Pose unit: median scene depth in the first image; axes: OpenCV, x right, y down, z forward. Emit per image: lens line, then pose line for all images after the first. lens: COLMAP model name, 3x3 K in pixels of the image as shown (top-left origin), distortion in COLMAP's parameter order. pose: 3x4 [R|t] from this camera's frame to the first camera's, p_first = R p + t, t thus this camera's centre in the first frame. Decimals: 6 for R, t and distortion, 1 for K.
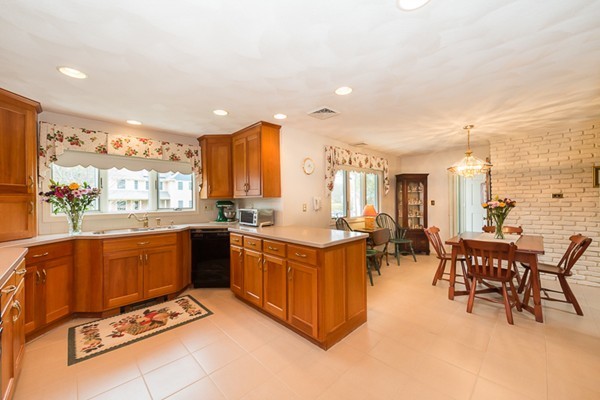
lens RADIAL K [[232.5, 0, 298.6], [0, 232.5, 198.7], [0, 0, 1]] dist [-0.000549, -0.001086]
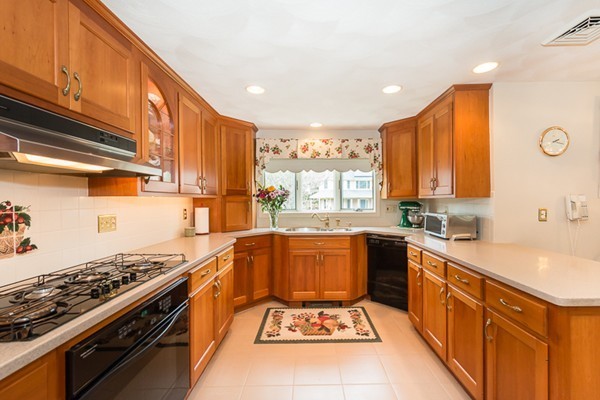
lens RADIAL K [[255.2, 0, 308.7], [0, 255.2, 201.7], [0, 0, 1]] dist [0.004392, -0.001251]
pose [[0.721290, 0.008959, -0.692575, 0.050850], [0.003334, 0.999860, 0.016407, -0.007033], [0.692625, -0.014143, 0.721159, 0.155144]]
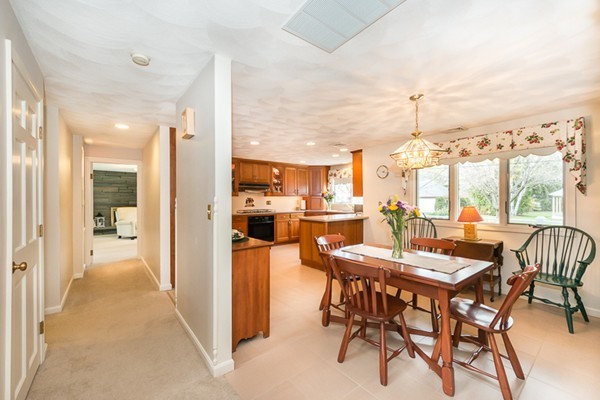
lens RADIAL K [[242.3, 0, 295.7], [0, 242.3, 198.8], [0, 0, 1]] dist [0.001305, -0.000425]
pose [[-0.099476, 0.008216, -0.995006, 1.576344], [0.002482, 0.999965, 0.008008, -0.005368], [0.995037, -0.001673, -0.099493, 0.741613]]
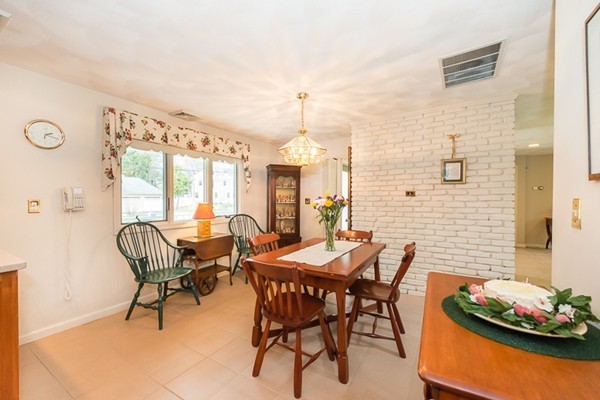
lens RADIAL K [[242.3, 0, 300.8], [0, 242.3, 201.2], [0, 0, 1]] dist [0.001305, -0.000425]
pose [[0.965266, 0.010017, 0.261077, 0.559425], [-0.014208, 0.999799, 0.014170, 0.008980], [-0.260882, -0.017388, 0.965214, 0.284085]]
